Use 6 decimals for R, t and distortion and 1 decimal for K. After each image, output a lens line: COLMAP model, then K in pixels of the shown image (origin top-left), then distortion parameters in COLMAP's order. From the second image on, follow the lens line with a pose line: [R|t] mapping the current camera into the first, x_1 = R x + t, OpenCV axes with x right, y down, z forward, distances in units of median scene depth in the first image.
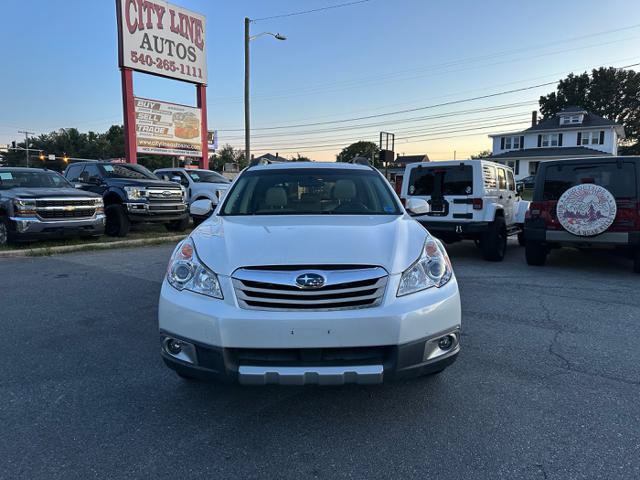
lens RADIAL K [[458.2, 0, 319.5], [0, 458.2, 242.5], [0, 0, 1]] dist [0.002765, -0.010889]
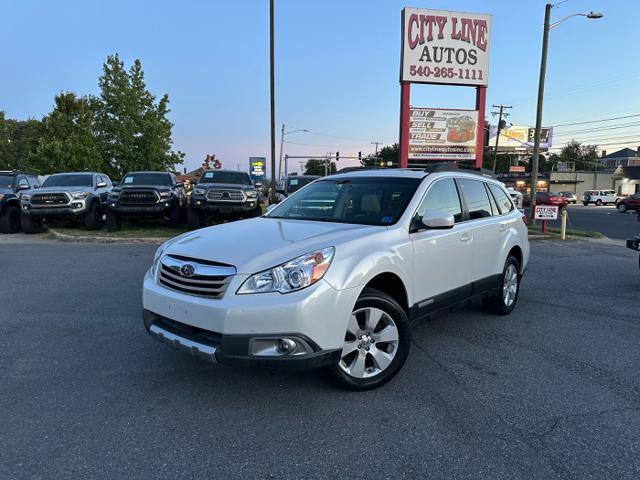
lens RADIAL K [[458.2, 0, 319.5], [0, 458.2, 242.5], [0, 0, 1]] dist [0.002765, -0.010889]
pose [[0.765358, 0.072127, -0.639550, 0.140373], [-0.074319, 0.996958, 0.023495, -0.007052], [0.639299, 0.029548, 0.768390, 0.032618]]
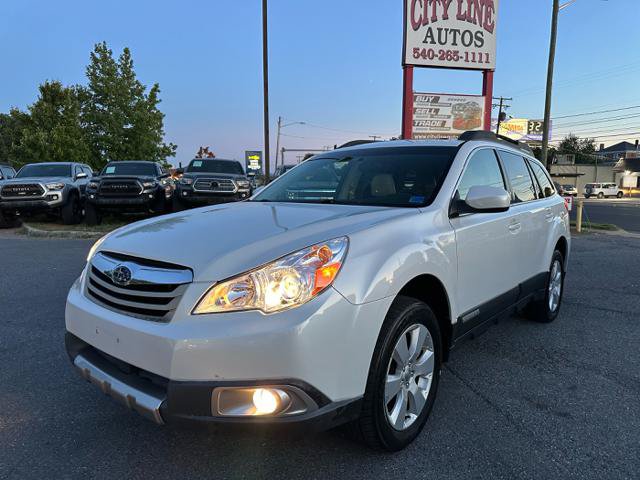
lens RADIAL K [[458.2, 0, 319.5], [0, 458.2, 242.5], [0, 0, 1]] dist [0.002765, -0.010889]
pose [[0.769527, 0.074441, -0.634261, 0.101488], [-0.068850, 0.997065, 0.033489, -0.003872], [0.634892, 0.017898, 0.772393, 0.076334]]
